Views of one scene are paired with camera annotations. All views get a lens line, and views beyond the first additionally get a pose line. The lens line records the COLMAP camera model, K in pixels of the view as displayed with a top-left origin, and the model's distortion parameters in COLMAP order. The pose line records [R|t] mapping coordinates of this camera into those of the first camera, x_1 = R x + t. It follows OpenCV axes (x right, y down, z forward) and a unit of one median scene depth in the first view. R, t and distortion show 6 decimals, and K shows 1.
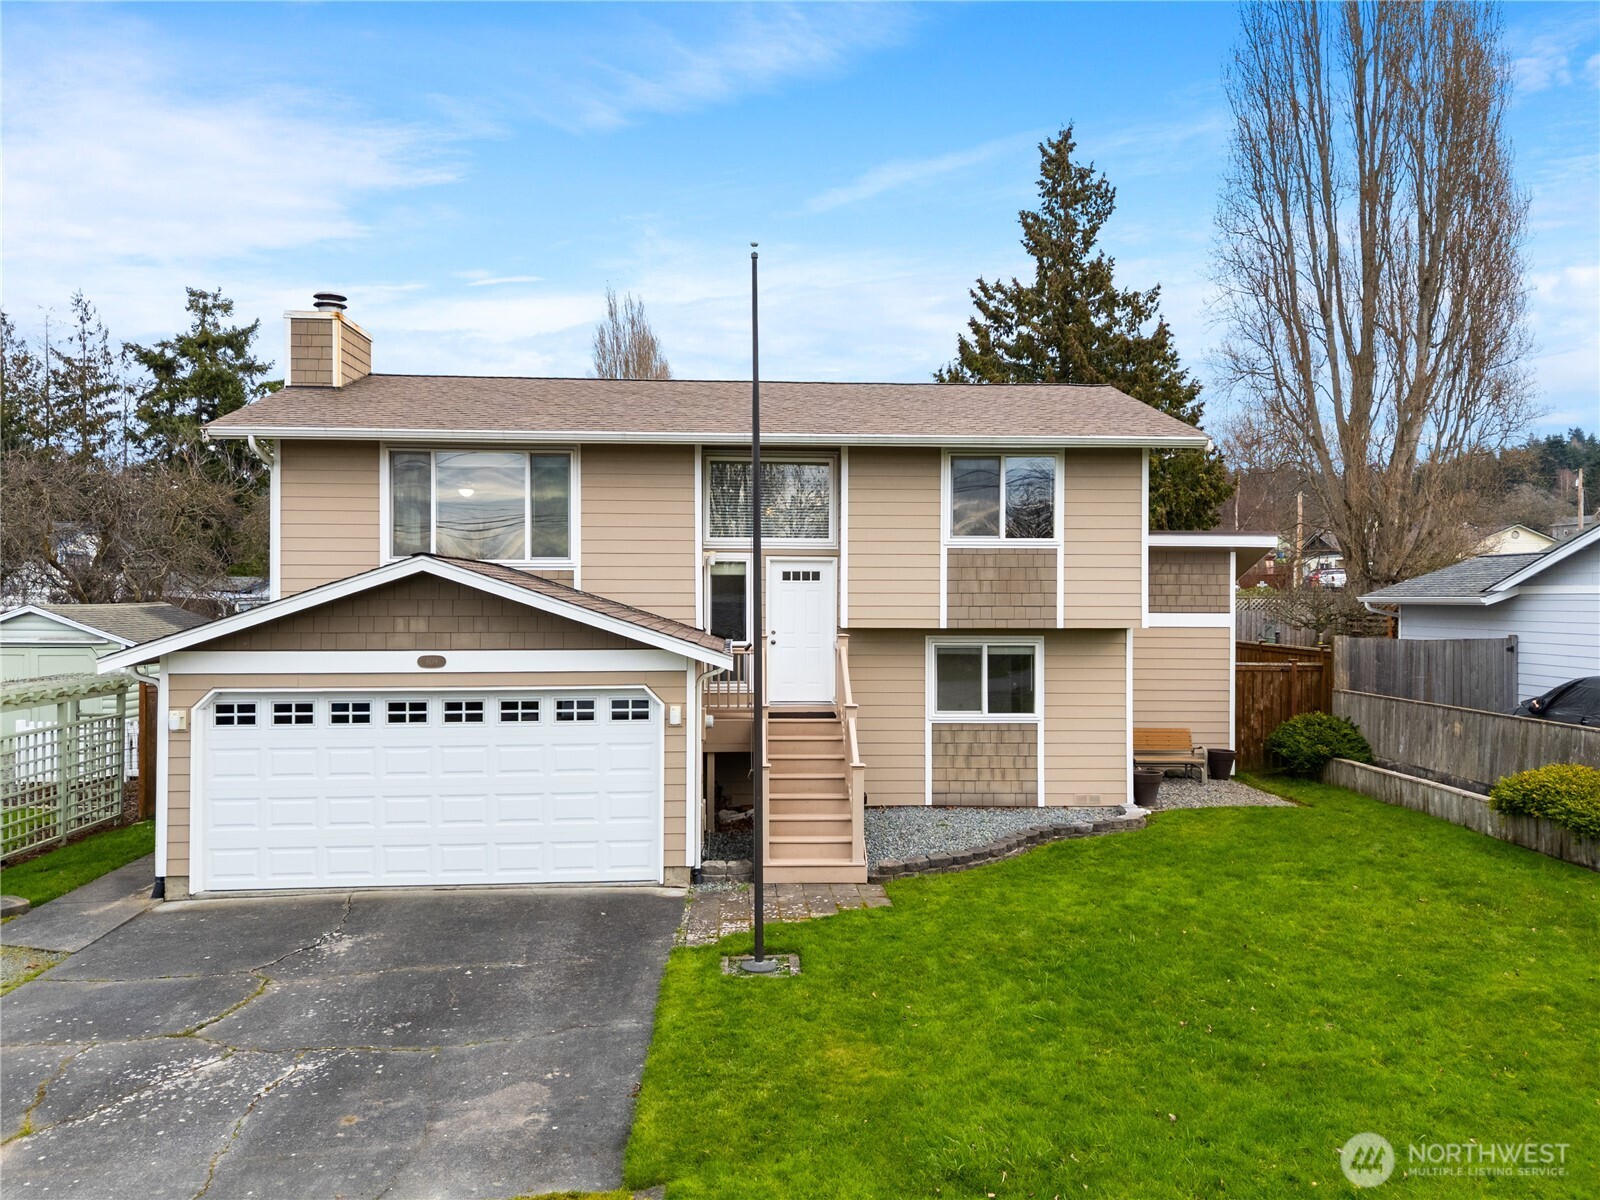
lens RADIAL K [[1170.5, 0, 782.4], [0, 1170.5, 552.7], [0, 0, 1]] dist [0.081345, -0.073008]
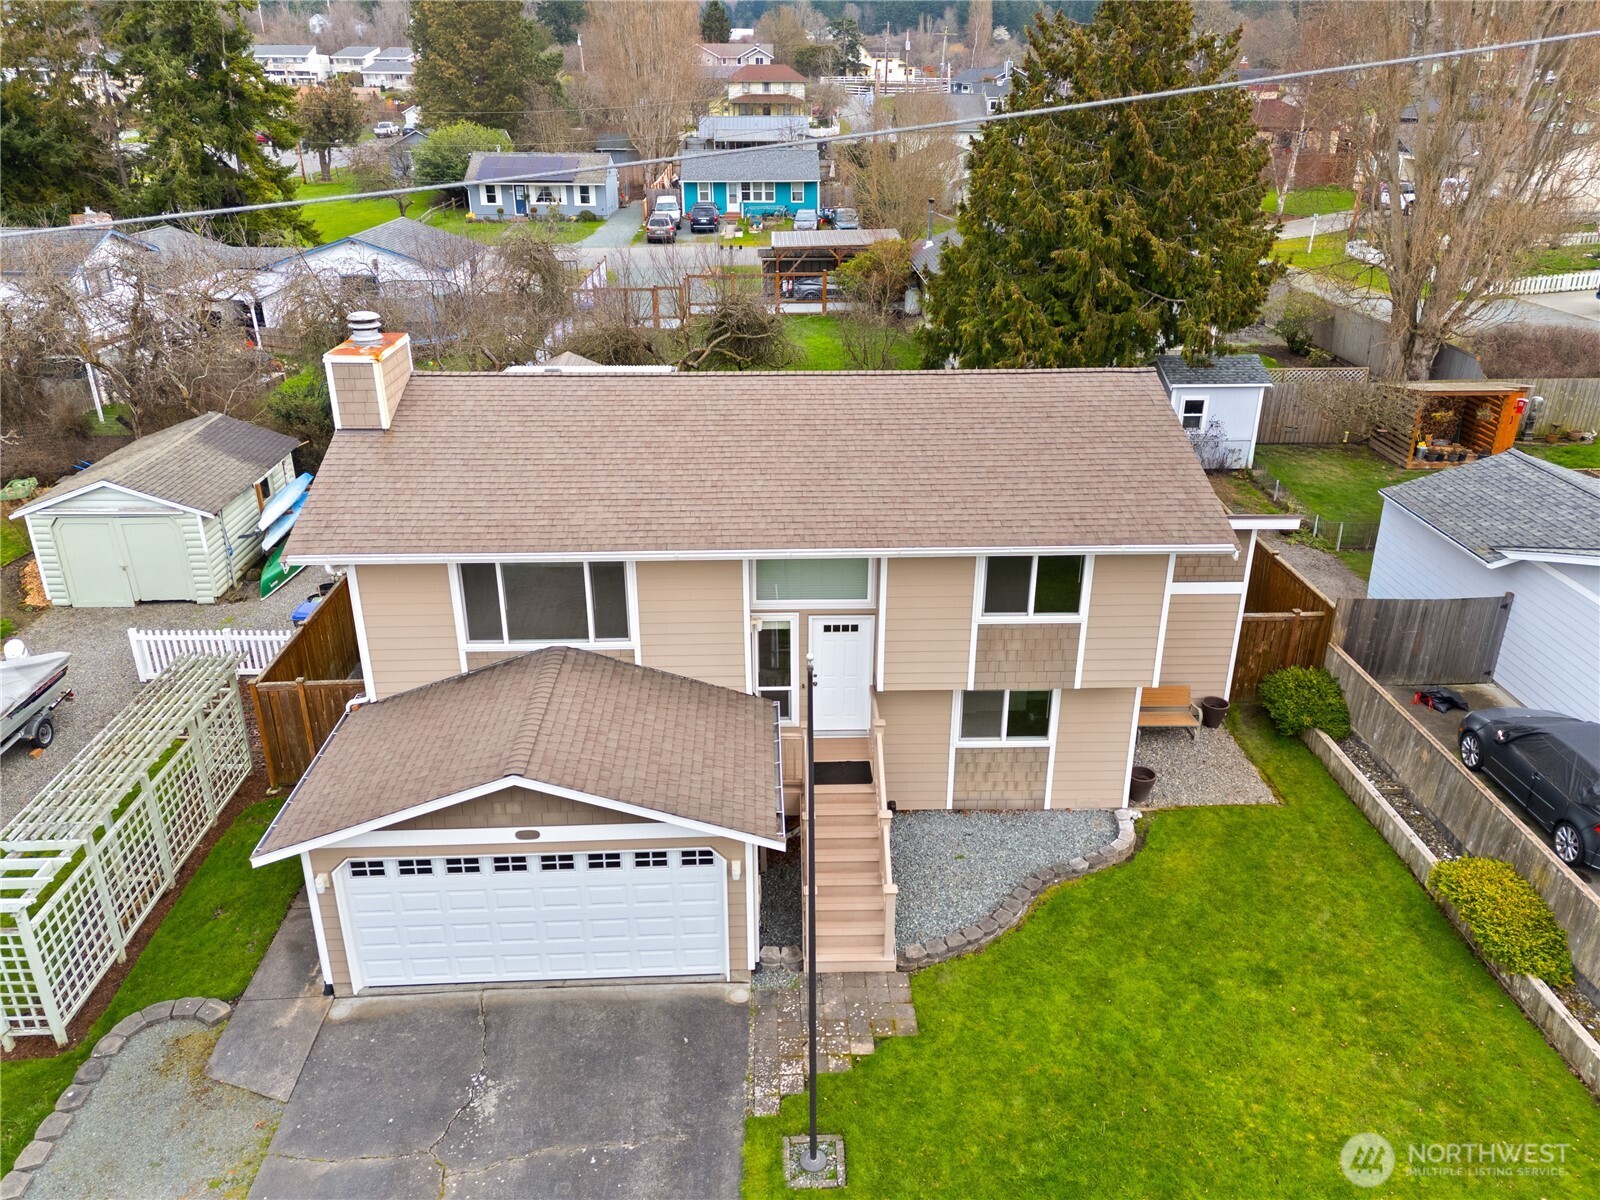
lens RADIAL K [[1170.5, 0, 782.4], [0, 1170.5, 552.7], [0, 0, 1]] dist [0.081345, -0.073008]
pose [[0.999808, 0.000629, -0.019609, -0.022296], [0.007229, 0.917346, 0.398026, -0.617649], [0.018239, -0.398091, 0.917165, 0.045299]]
